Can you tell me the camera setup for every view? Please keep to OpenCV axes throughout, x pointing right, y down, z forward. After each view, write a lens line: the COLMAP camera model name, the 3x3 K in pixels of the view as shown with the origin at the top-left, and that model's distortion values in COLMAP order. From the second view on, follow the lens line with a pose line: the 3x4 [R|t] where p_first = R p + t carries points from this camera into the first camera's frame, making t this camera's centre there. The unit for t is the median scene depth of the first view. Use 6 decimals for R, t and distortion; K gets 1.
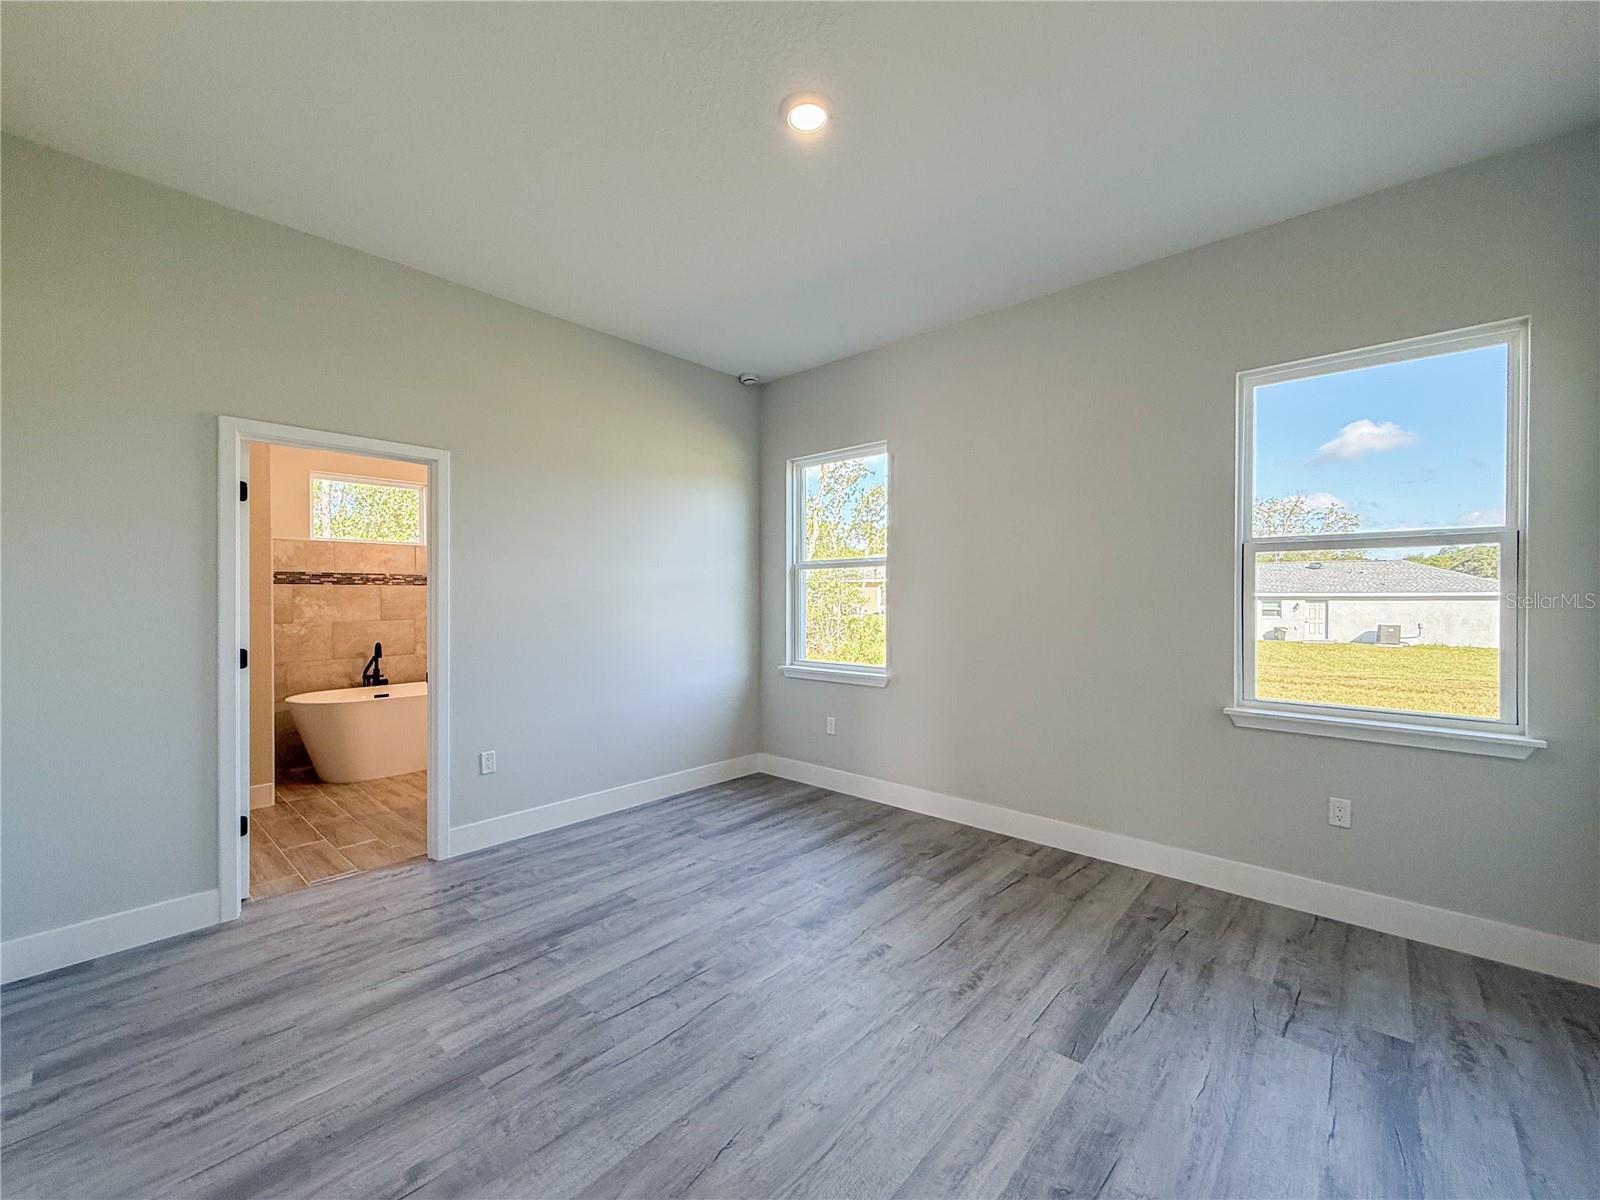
lens RADIAL K [[661.2, 0, 797.5], [0, 661.2, 598.9], [0, 0, 1]] dist [0.002584, -0.000618]
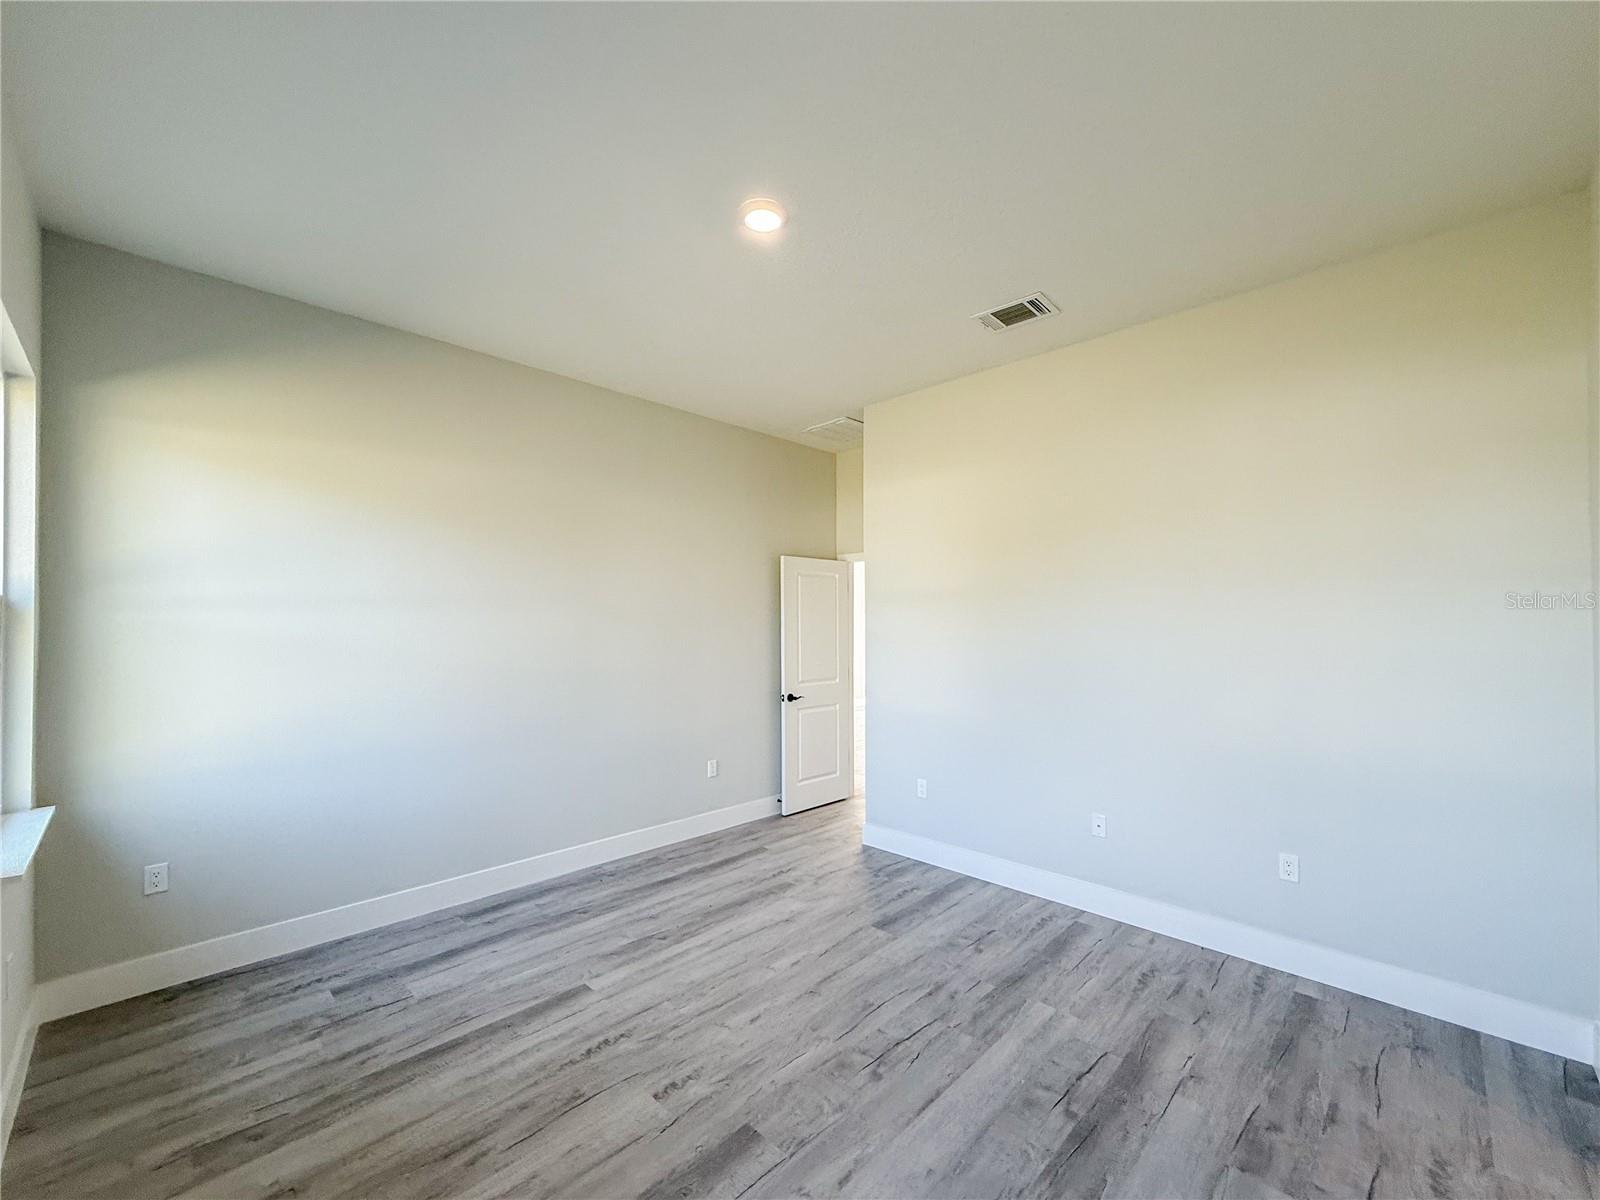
lens RADIAL K [[661.2, 0, 802.2], [0, 661.2, 610.3], [0, 0, 1]] dist [0.002584, -0.000618]
pose [[-0.999208, 0.001158, 0.039780, -0.093033], [0.000536, 0.999878, -0.015639, -0.082183], [-0.039793, -0.015605, -0.999086, 2.123355]]
